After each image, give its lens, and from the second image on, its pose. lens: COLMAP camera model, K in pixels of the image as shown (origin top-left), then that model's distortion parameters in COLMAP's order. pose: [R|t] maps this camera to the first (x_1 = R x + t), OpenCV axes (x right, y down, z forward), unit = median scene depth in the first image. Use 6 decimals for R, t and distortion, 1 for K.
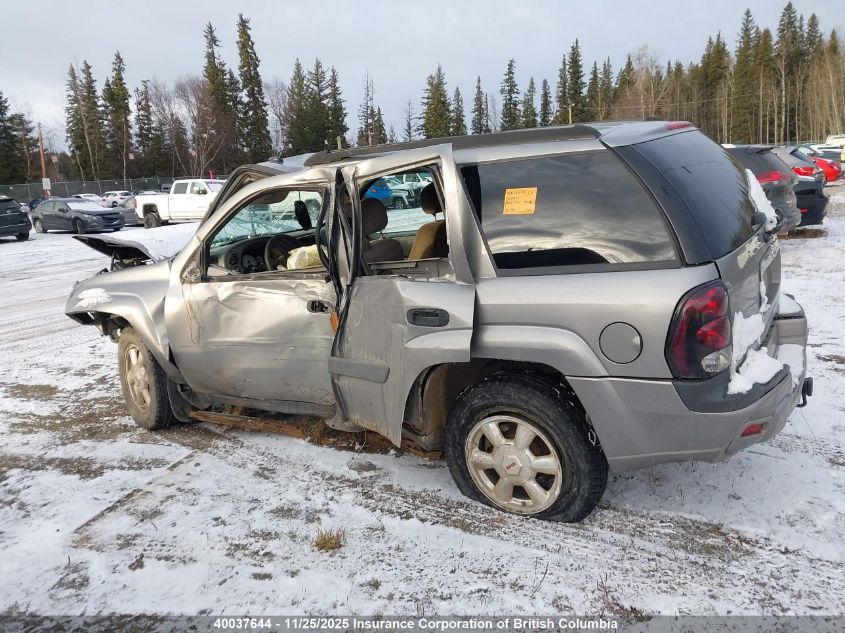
lens RADIAL K [[648.2, 0, 422.5], [0, 648.2, 316.5], [0, 0, 1]] dist [0.047494, -0.070838]
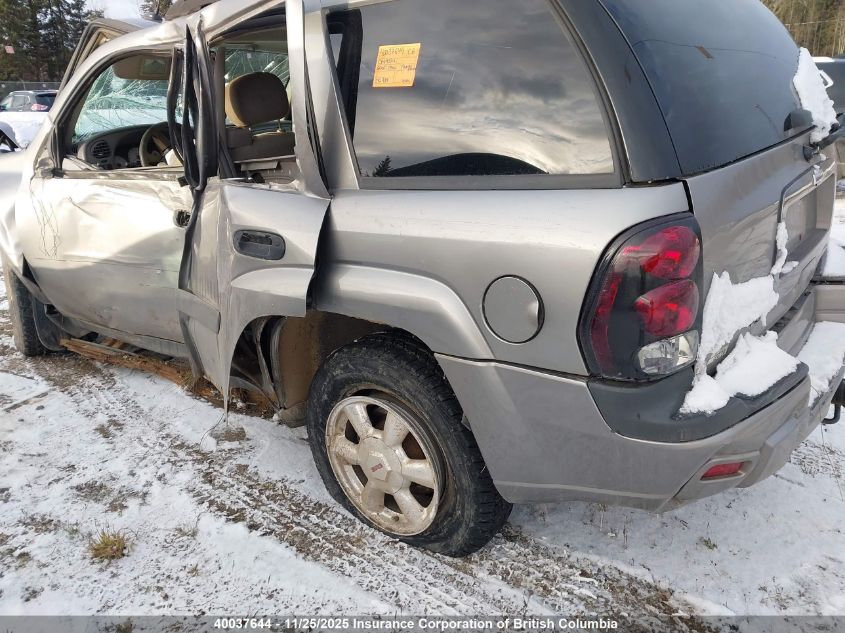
lens RADIAL K [[648.2, 0, 422.5], [0, 648.2, 316.5], [0, 0, 1]] dist [0.047494, -0.070838]
pose [[0.992115, 0.080742, -0.095854, 0.239906], [-0.069009, 0.990375, 0.119977, -0.016549], [0.104619, -0.112416, 0.988138, 0.340494]]
